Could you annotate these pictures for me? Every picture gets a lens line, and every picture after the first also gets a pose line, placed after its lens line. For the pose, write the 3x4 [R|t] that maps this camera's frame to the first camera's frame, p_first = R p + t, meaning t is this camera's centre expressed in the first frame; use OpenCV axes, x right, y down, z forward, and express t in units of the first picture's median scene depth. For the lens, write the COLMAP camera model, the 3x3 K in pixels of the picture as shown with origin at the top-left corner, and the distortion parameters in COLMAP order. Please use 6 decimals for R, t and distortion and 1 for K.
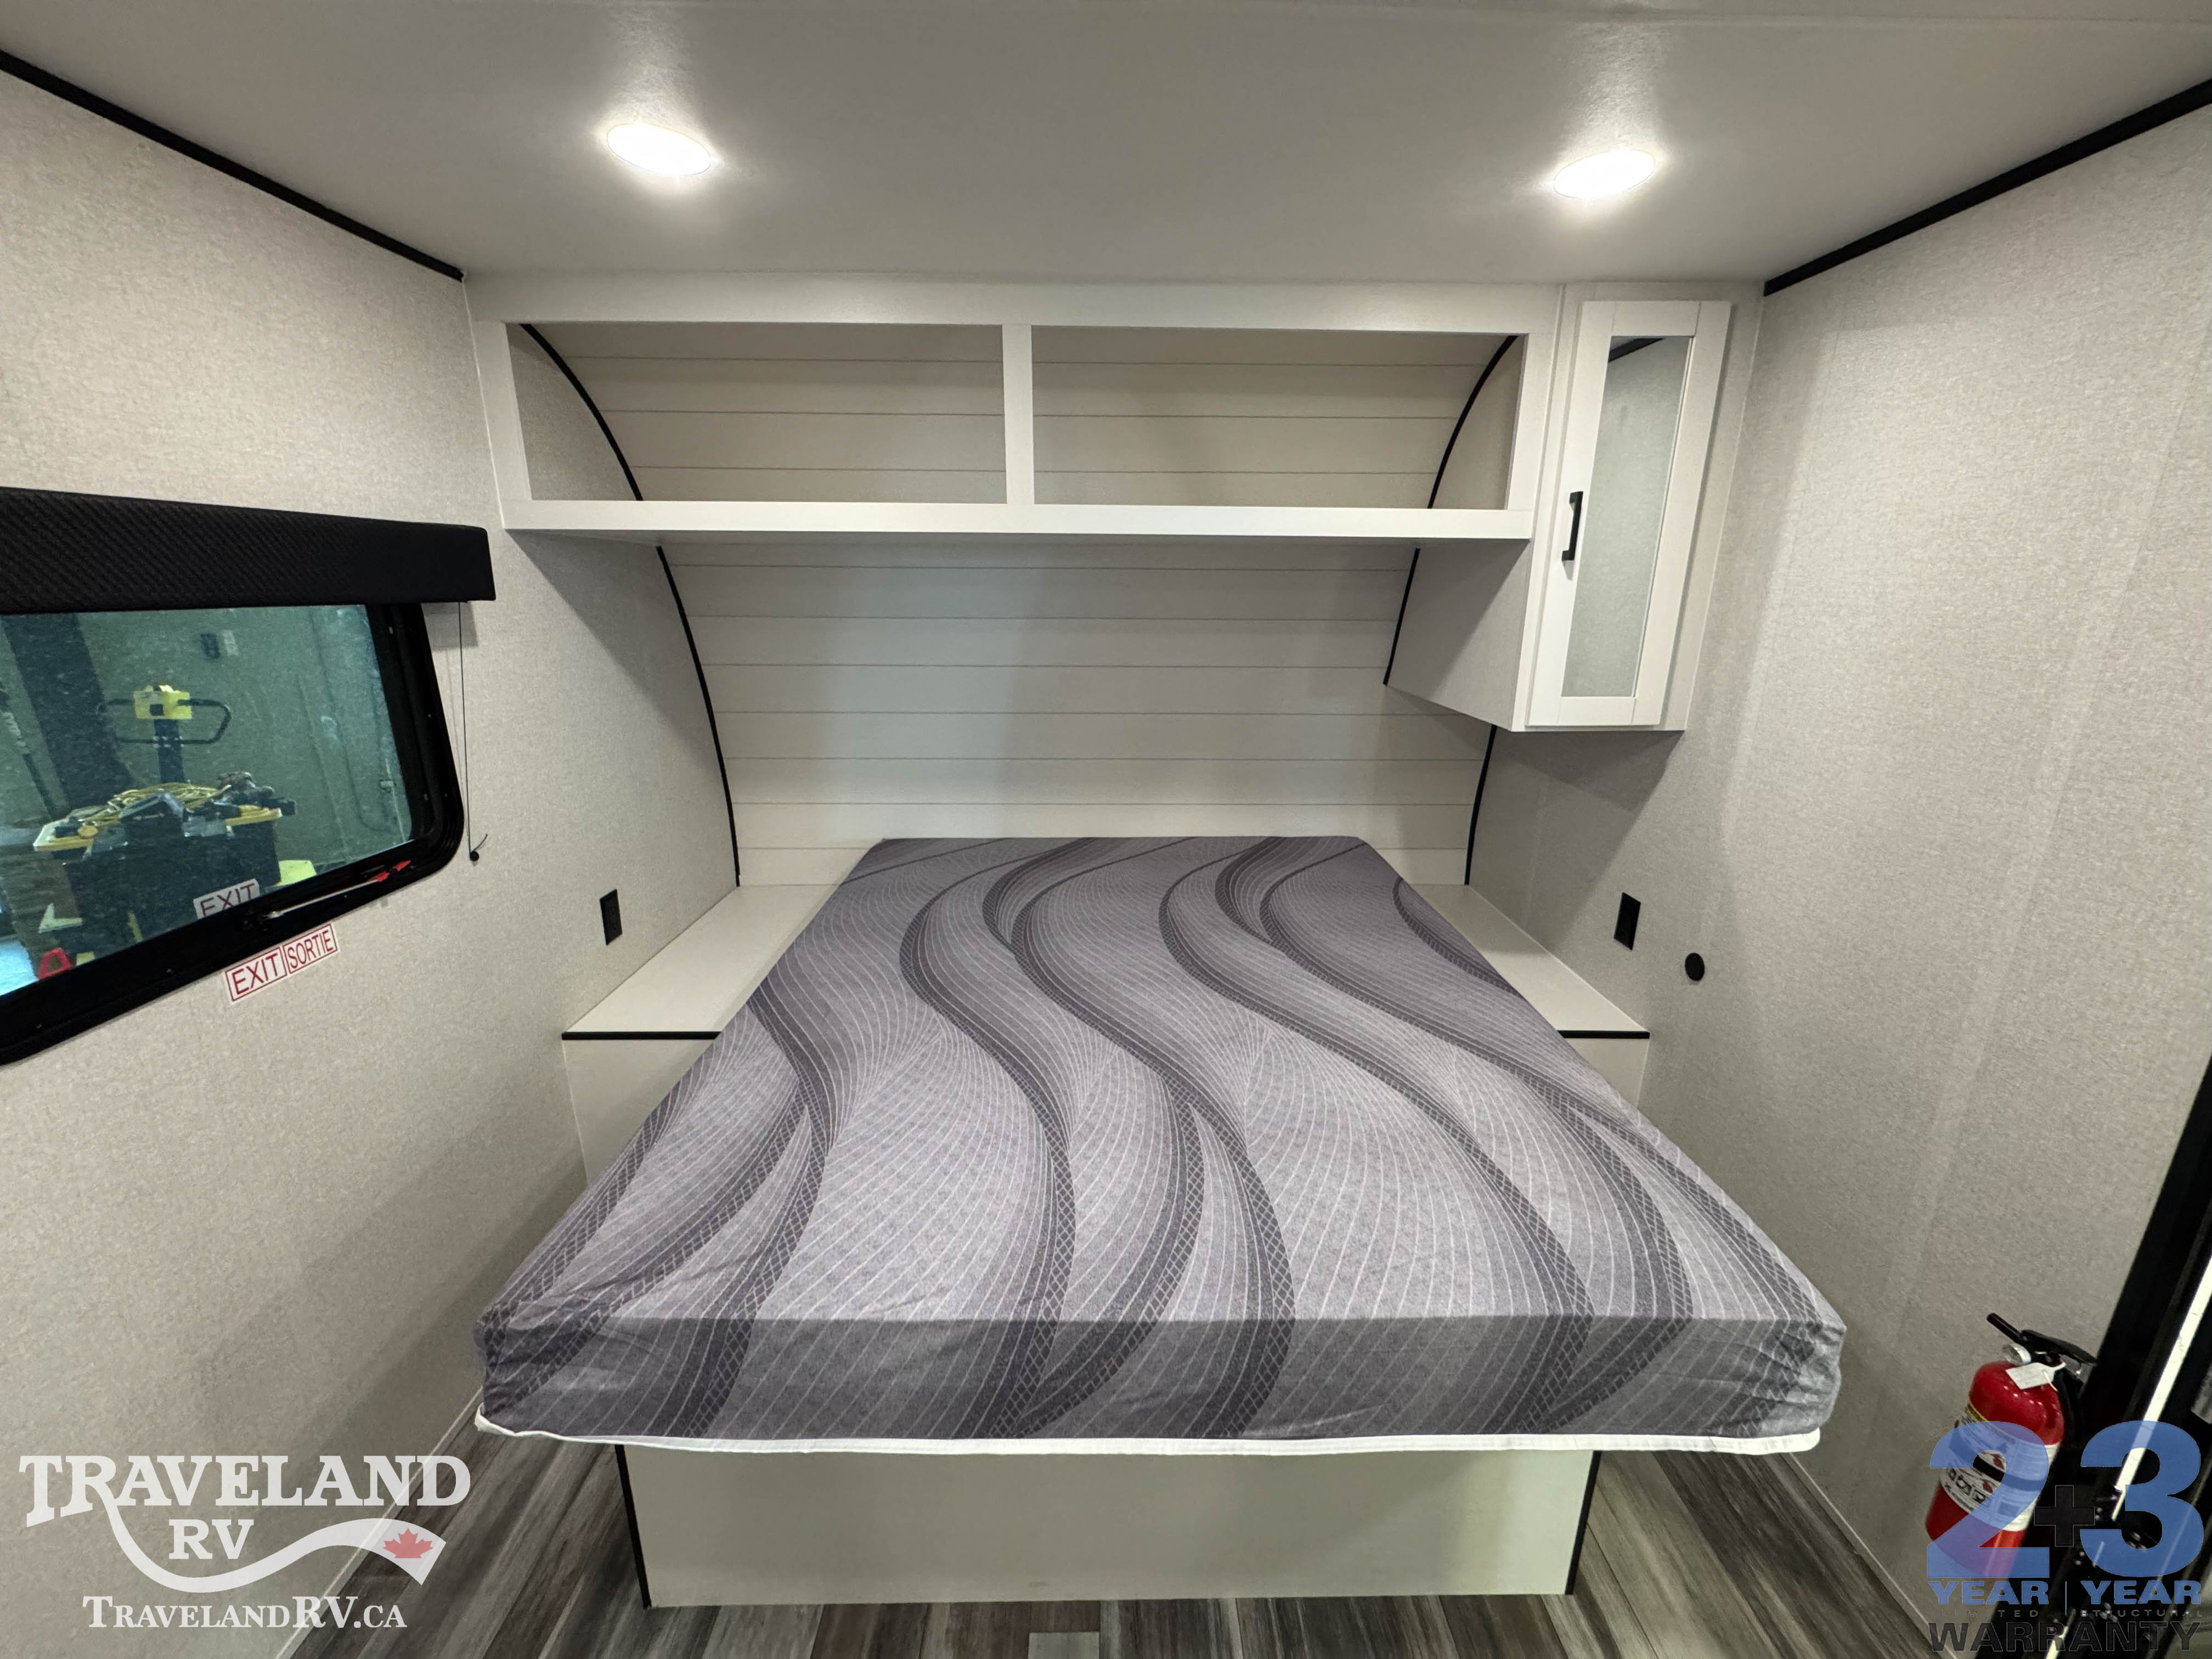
lens RADIAL K [[880.3, 0, 1106.0], [0, 880.3, 829.5], [0, 0, 1]] dist [-0.002417, -0.000063]
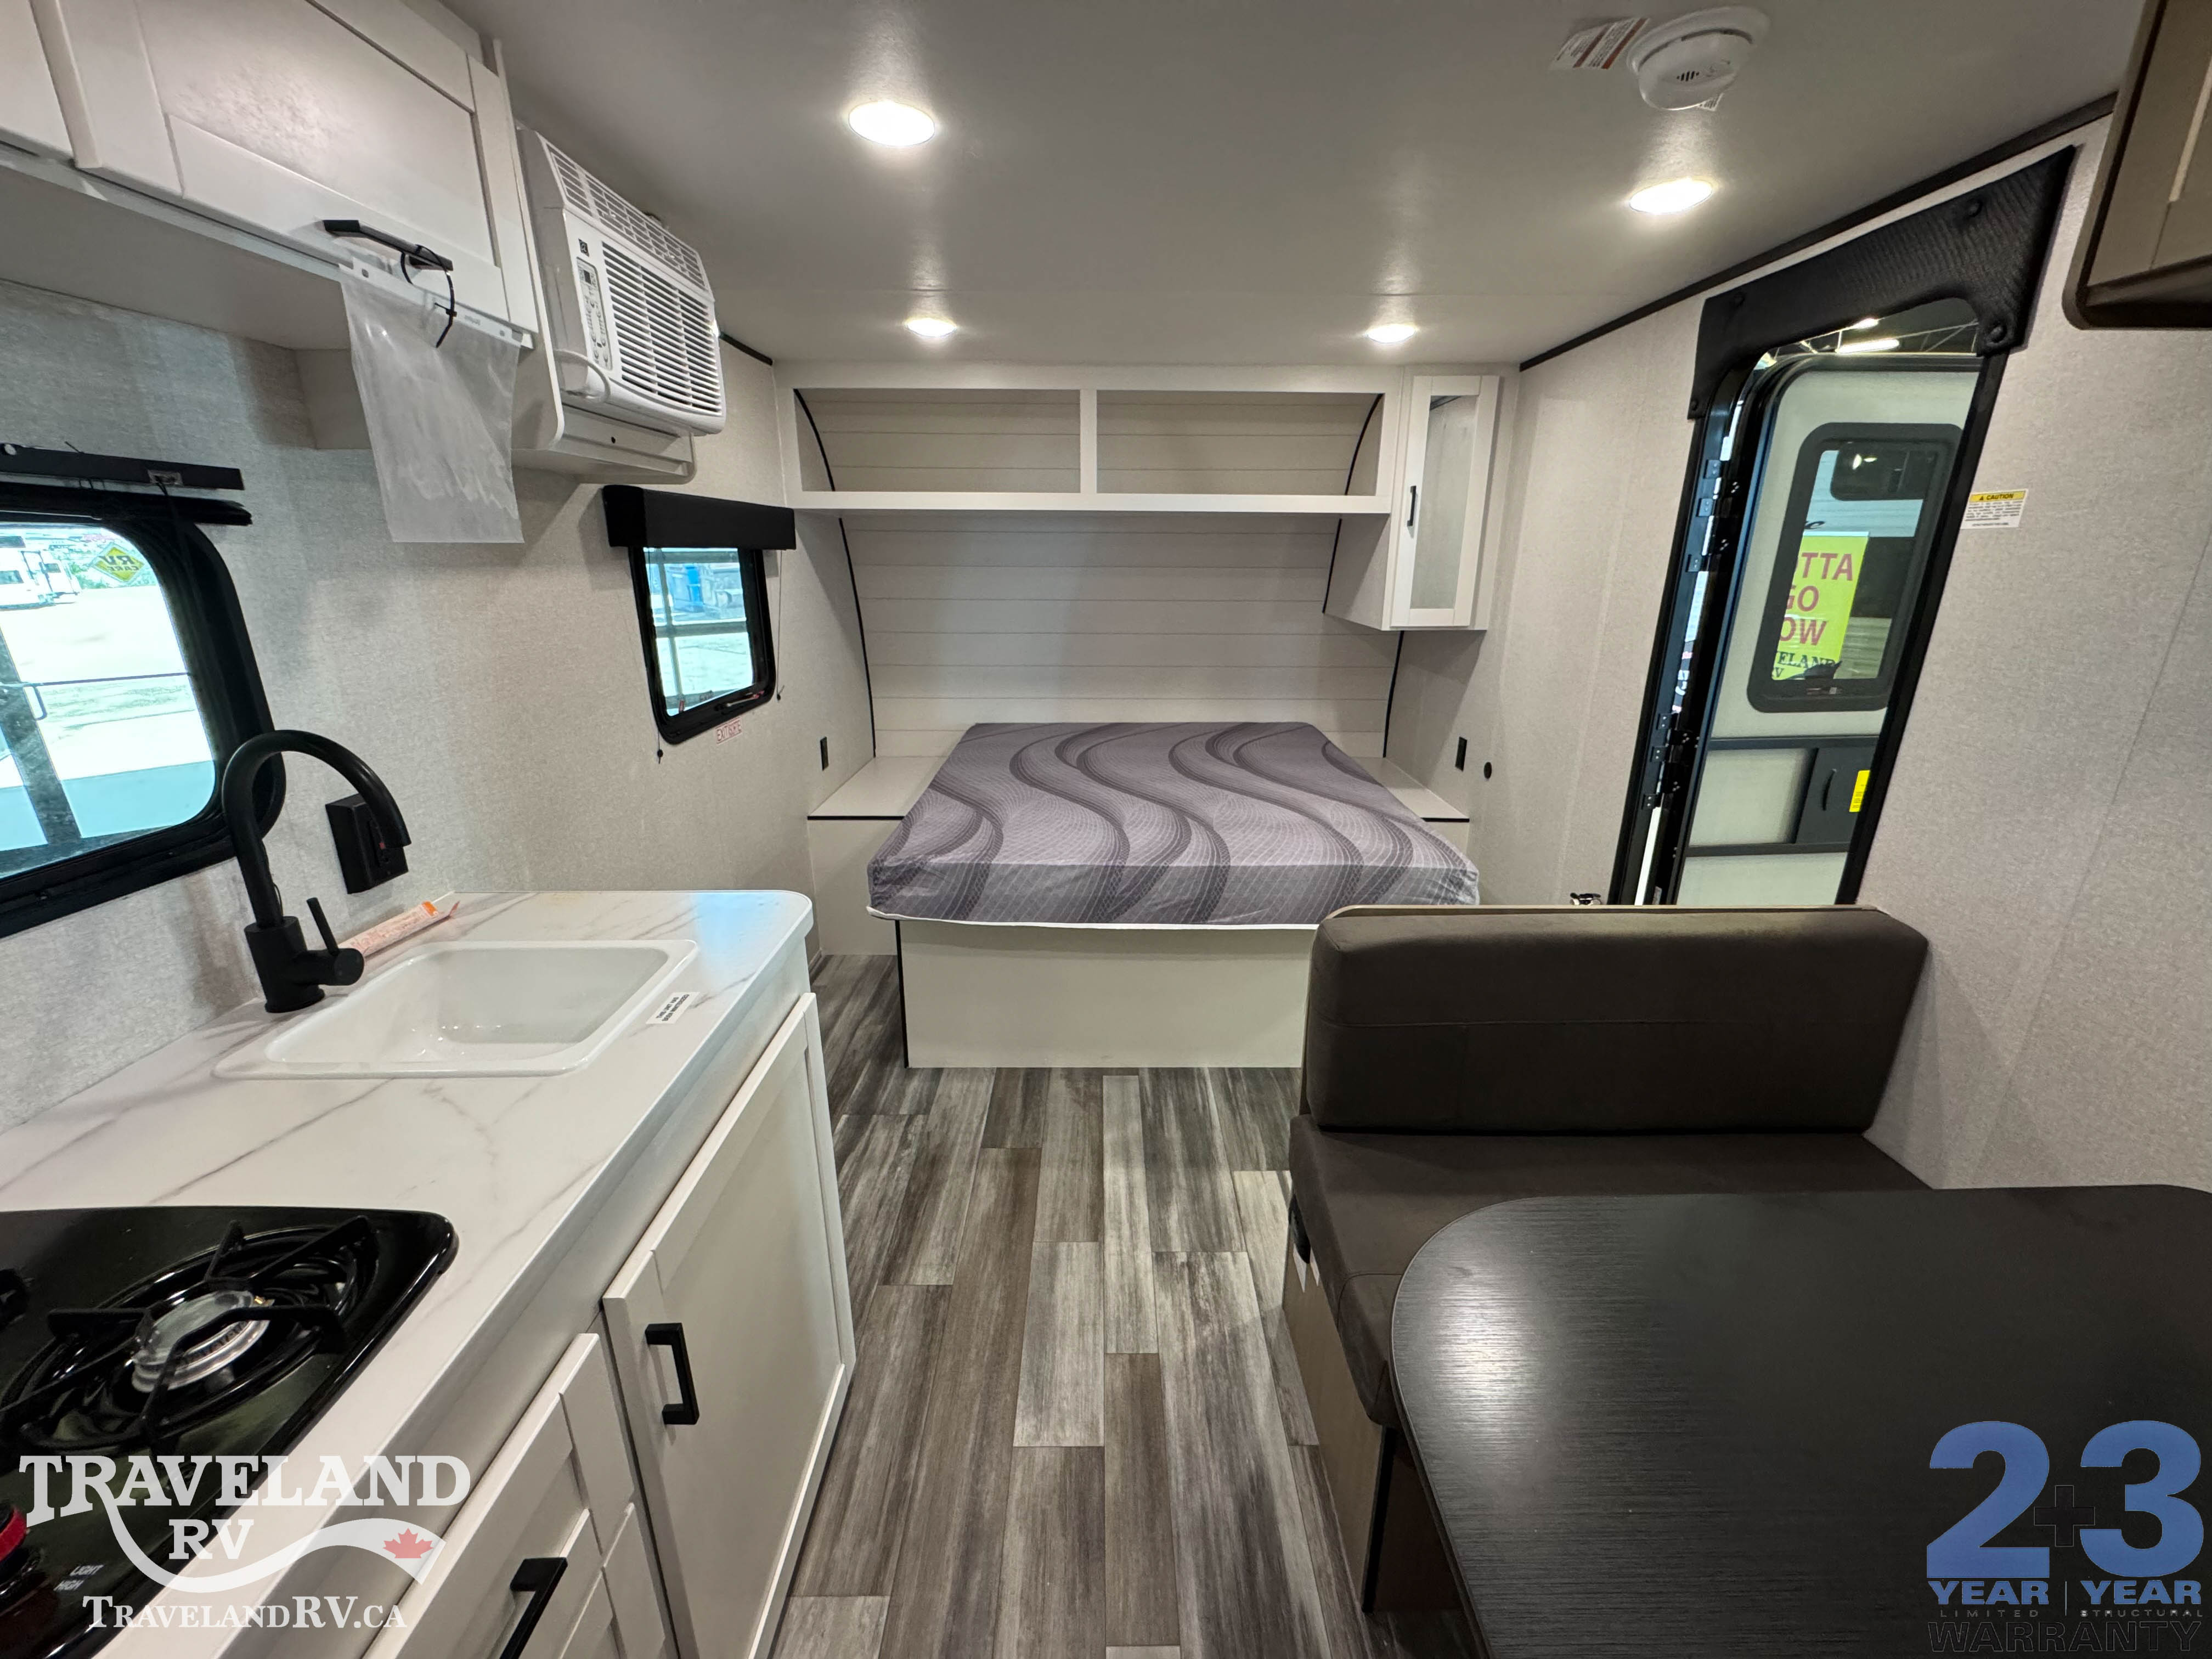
lens RADIAL K [[880.3, 0, 1106.0], [0, 880.3, 829.5], [0, 0, 1]] dist [-0.002417, -0.000063]
pose [[0.999976, 0.000694, -0.006825, -0.063758], [-0.000478, 0.999503, 0.031514, 0.285367], [0.006844, -0.031510, 0.999480, -0.907248]]
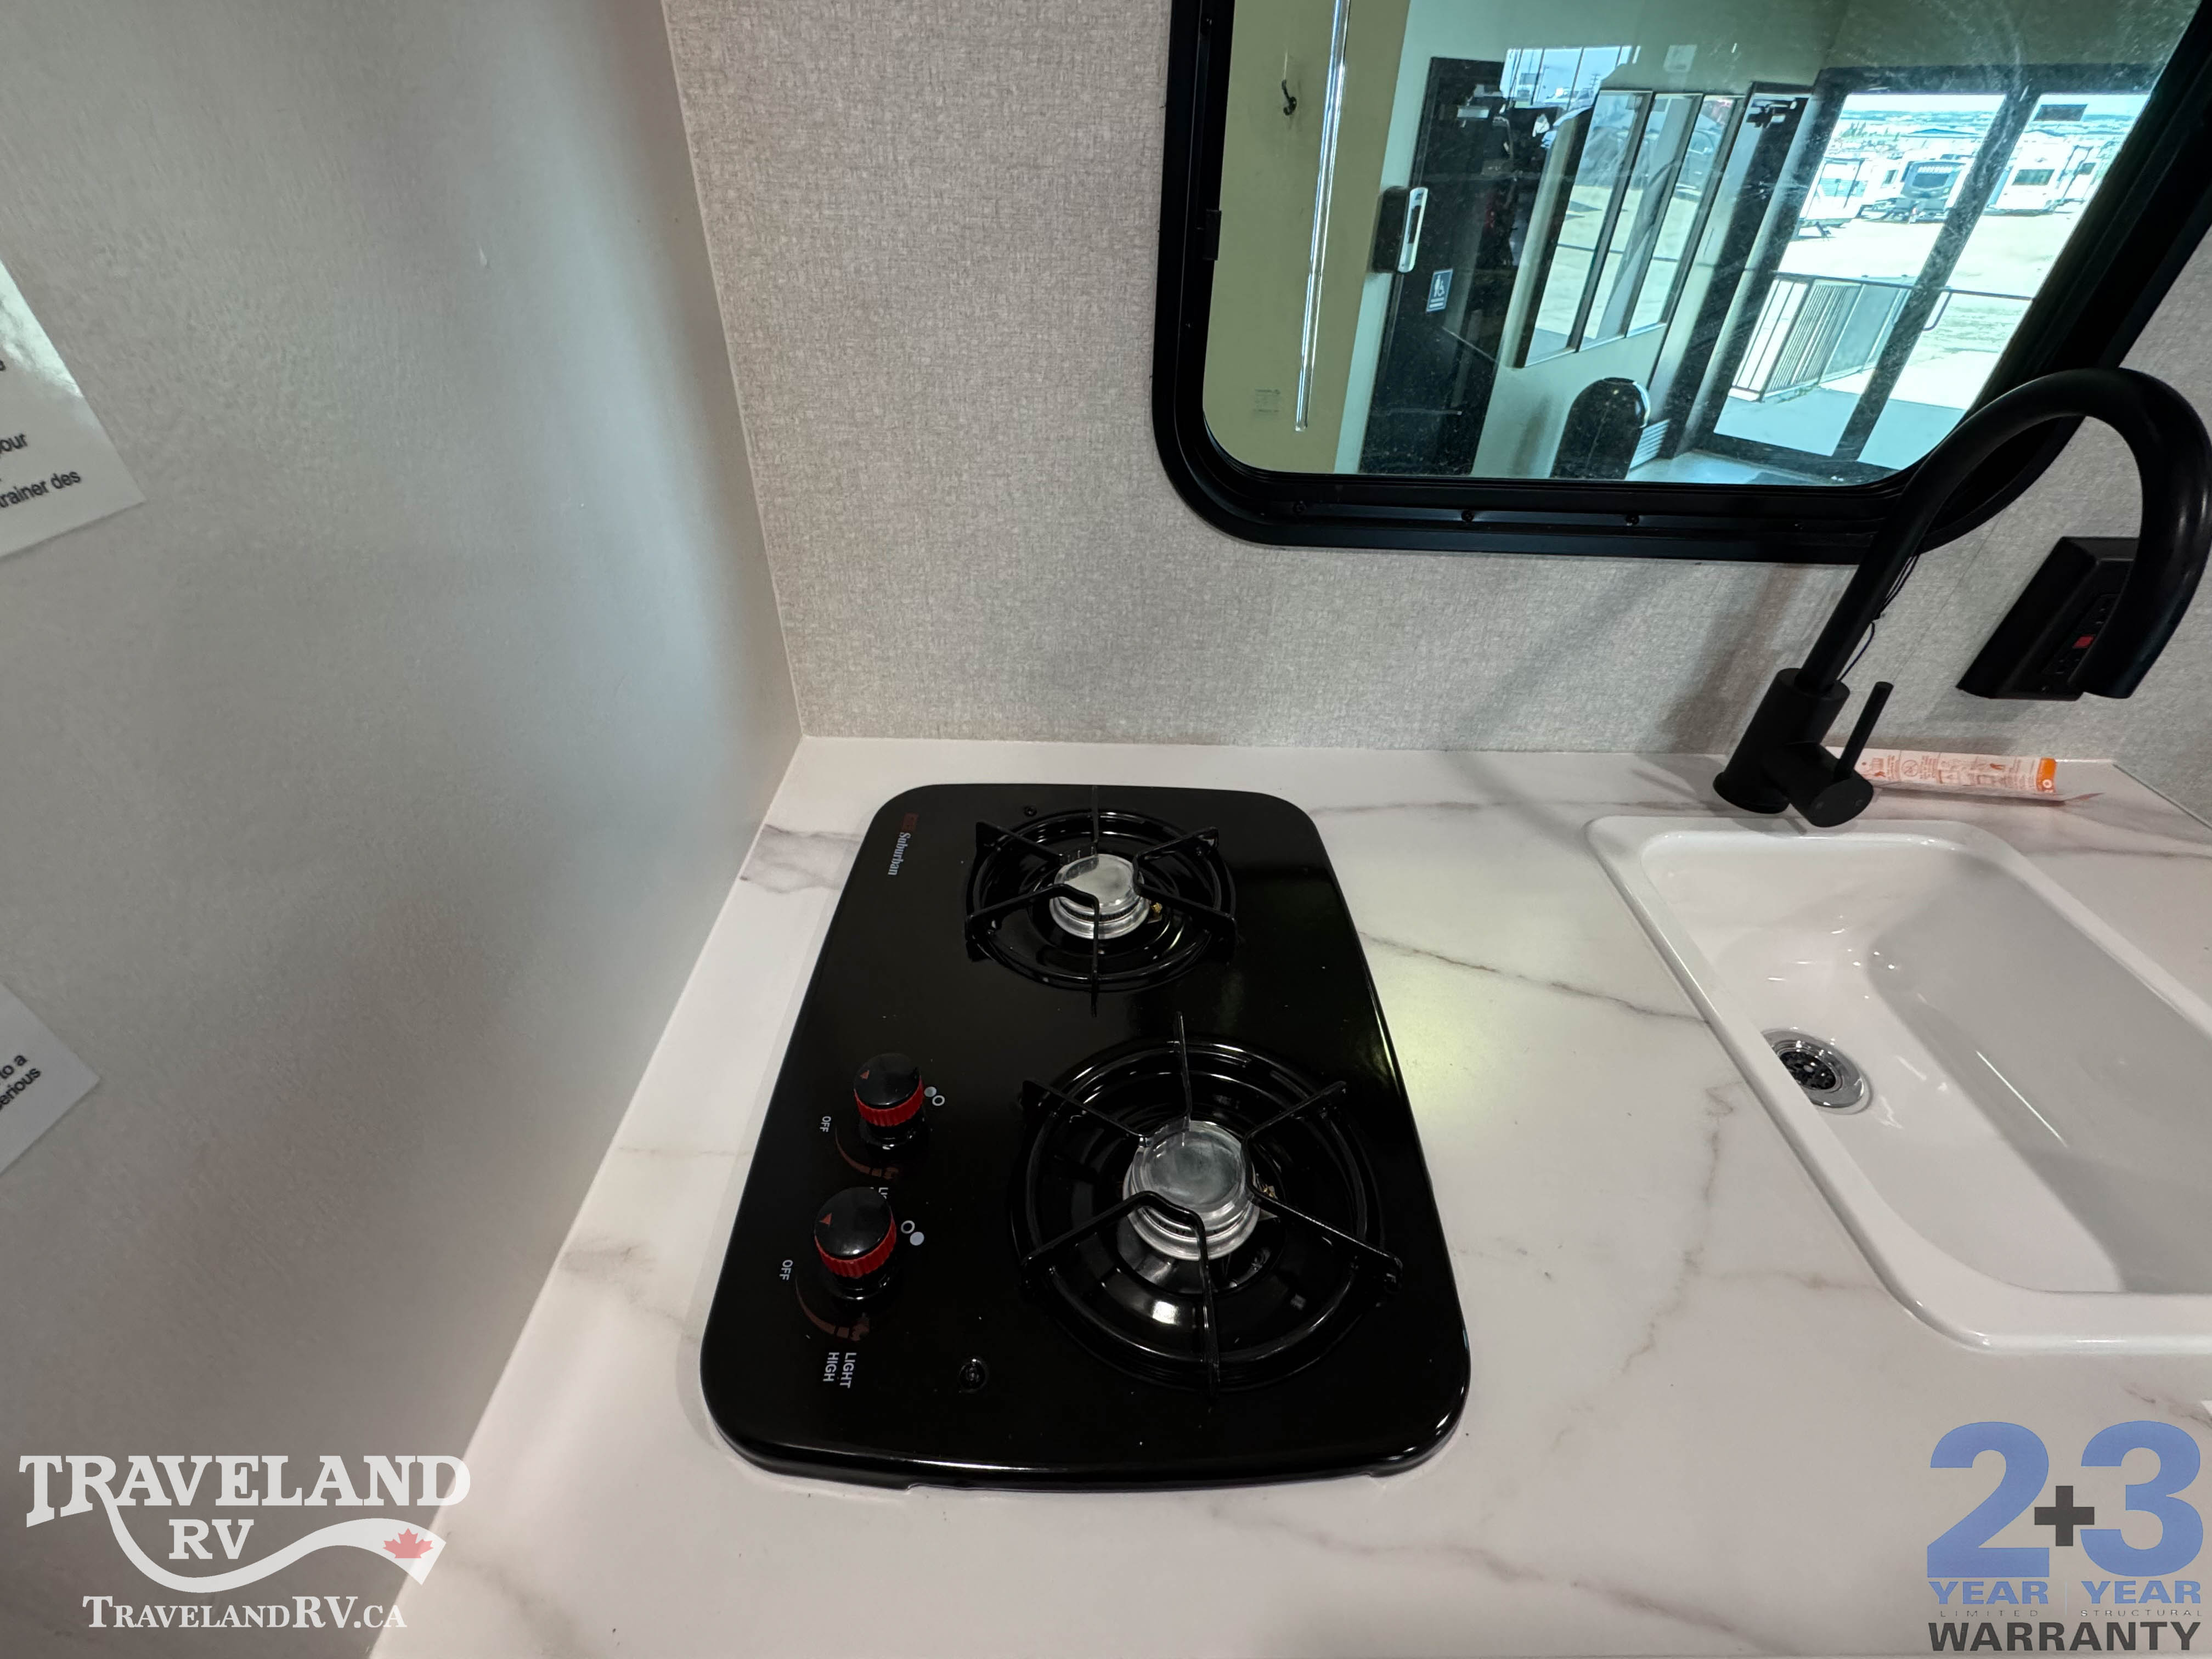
lens RADIAL K [[911.6, 0, 1106.0], [0, 911.6, 829.5], [0, 0, 1]] dist [0.000872, 0.000037]
pose [[-0.008502, 0.617226, -0.786740, -0.346357], [-0.299449, 0.749091, 0.590925, 0.270292], [0.954075, 0.240612, 0.178459, -0.592674]]
